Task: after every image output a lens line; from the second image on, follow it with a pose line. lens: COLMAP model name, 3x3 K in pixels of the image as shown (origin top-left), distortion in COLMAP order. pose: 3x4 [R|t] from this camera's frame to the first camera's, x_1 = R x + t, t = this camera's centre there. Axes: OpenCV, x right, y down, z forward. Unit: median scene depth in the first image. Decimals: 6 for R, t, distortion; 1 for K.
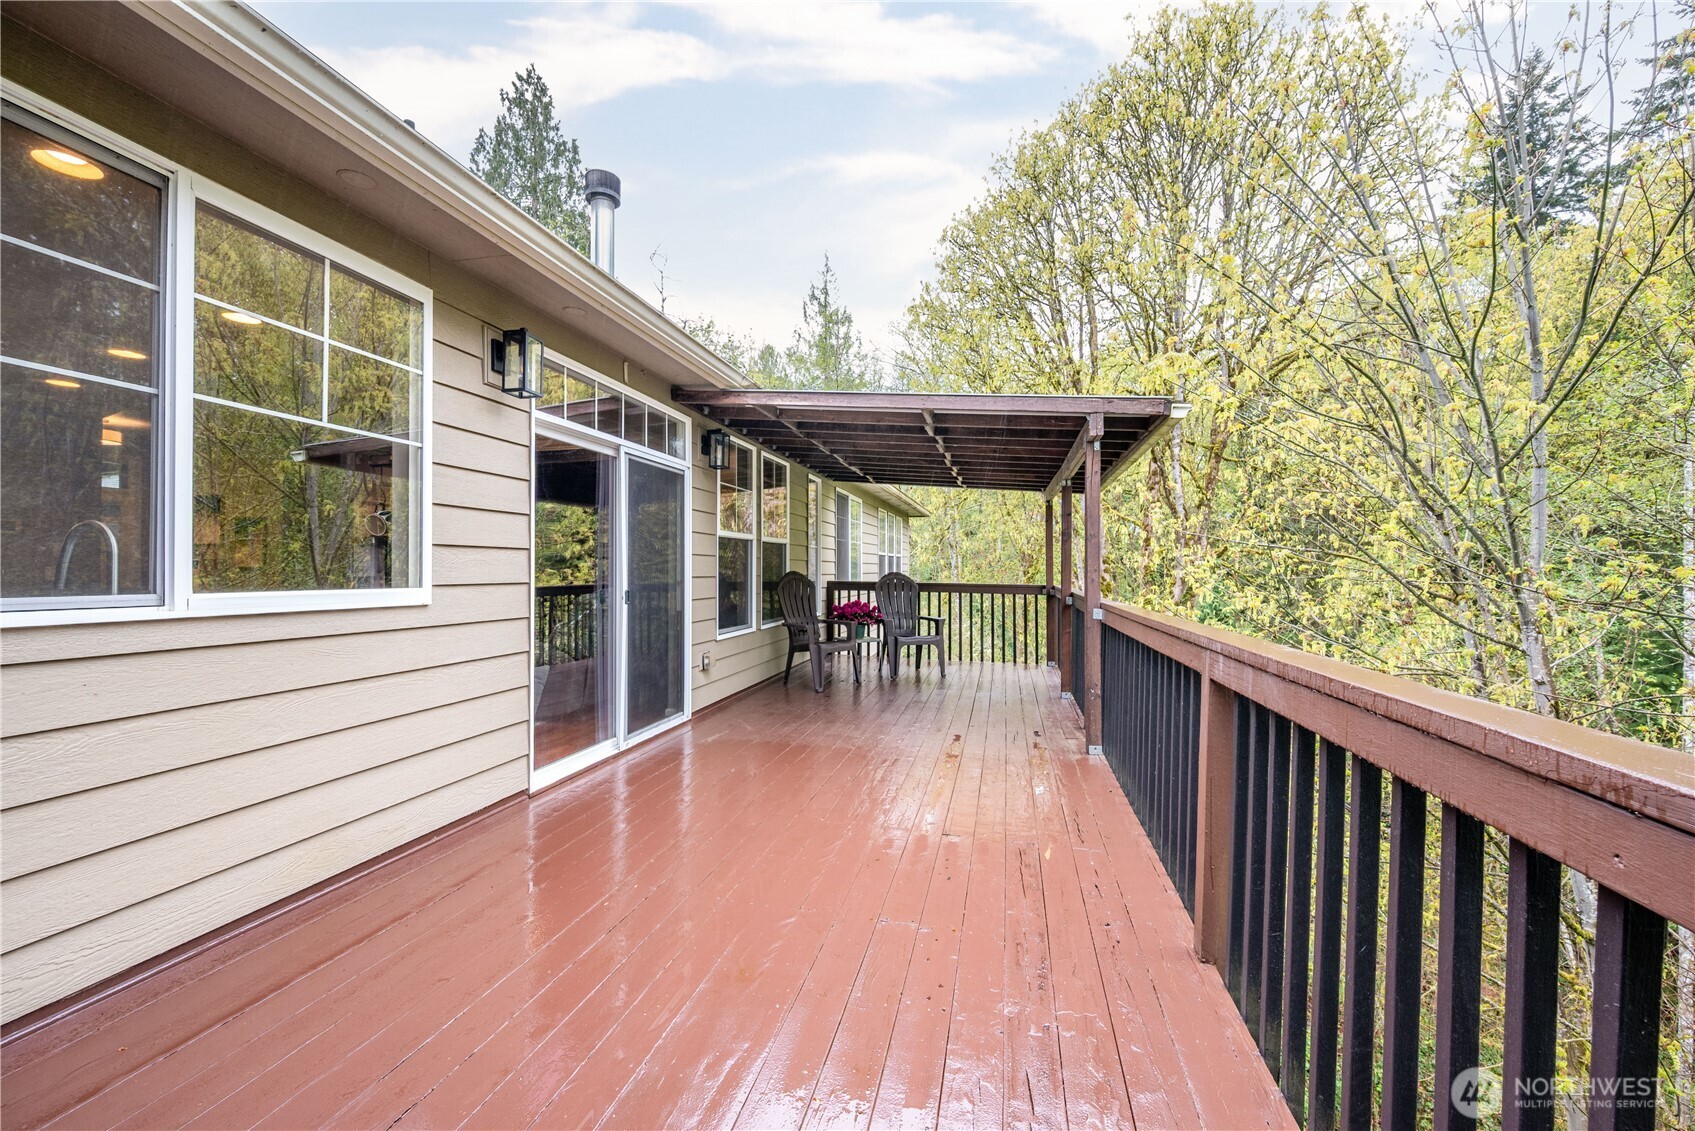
lens RADIAL K [[694.2, 0, 847.5], [0, 694.2, 565.5], [0, 0, 1]] dist [0.072501, -0.000010]
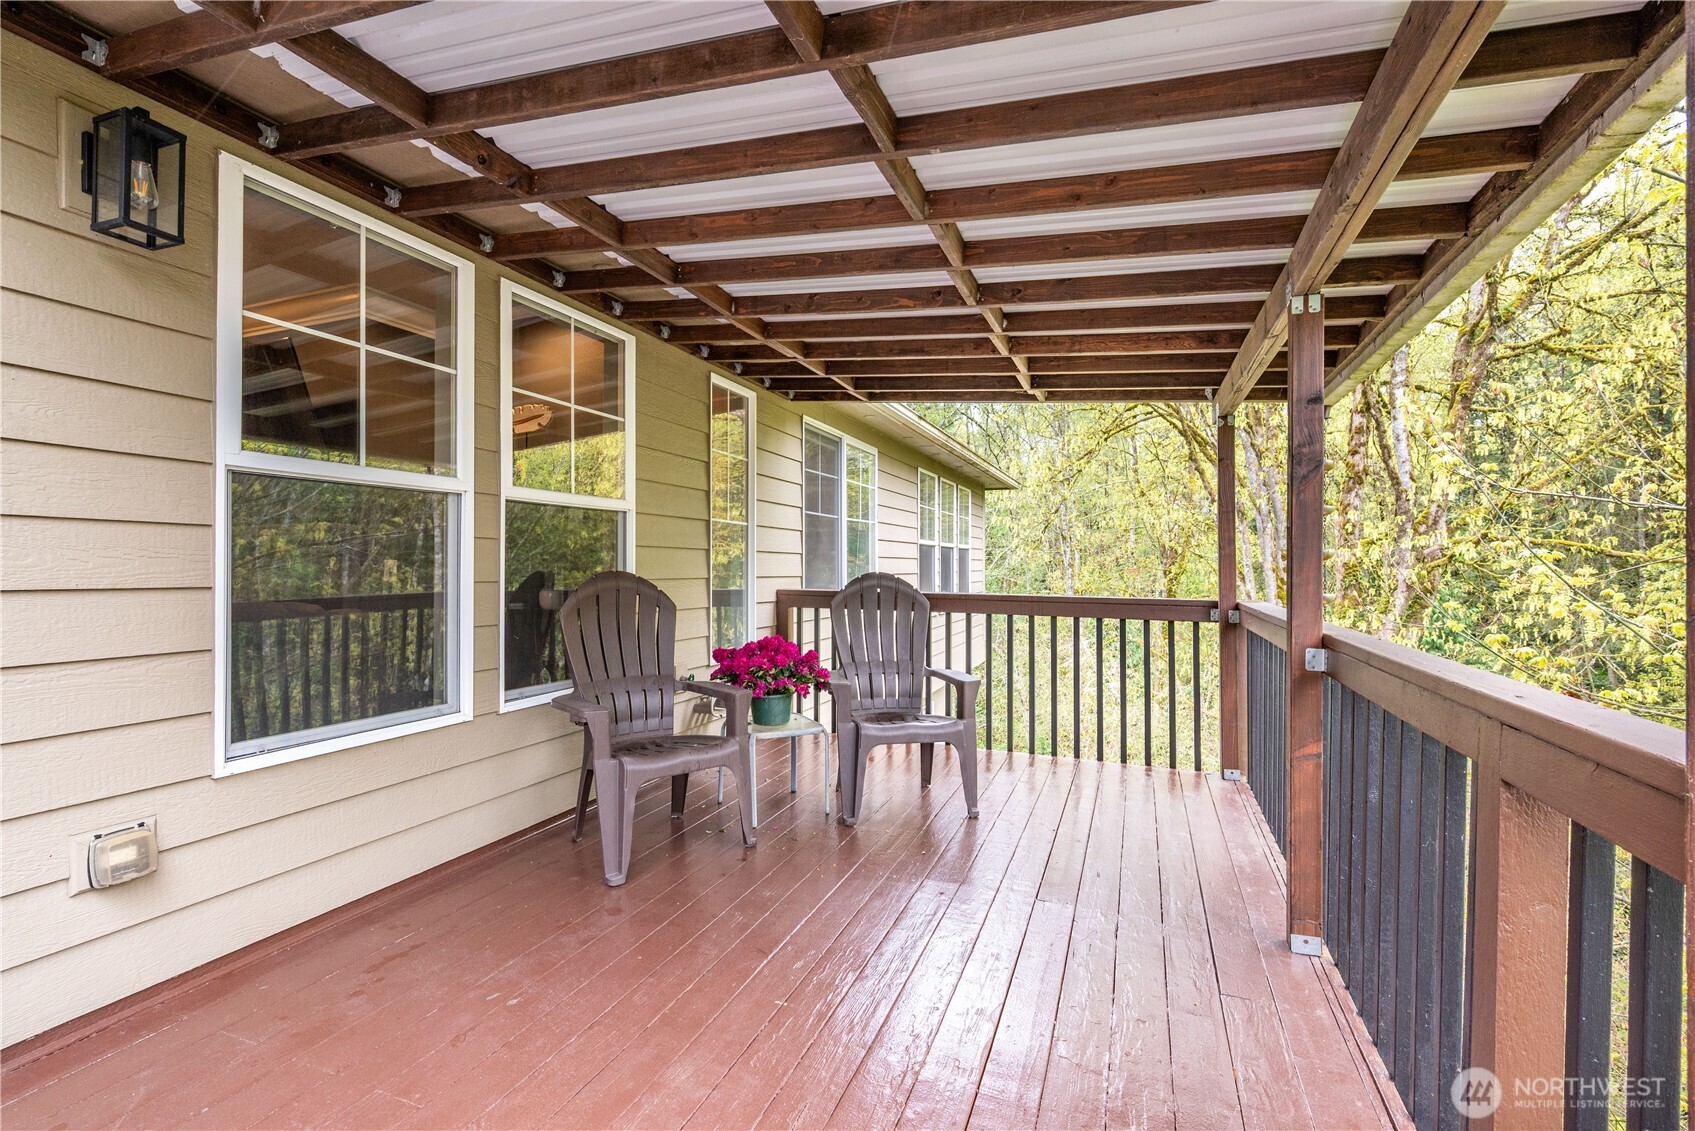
lens RADIAL K [[727.0, 0, 847.5], [0, 727.0, 565.5], [0, 0, 1]] dist [-0.000167, 0.000047]
pose [[0.986992, -0.000668, -0.160769, 0.118463], [0.000880, 0.999999, 0.001248, 0.003632], [0.160768, -0.001373, 0.986991, 0.484342]]
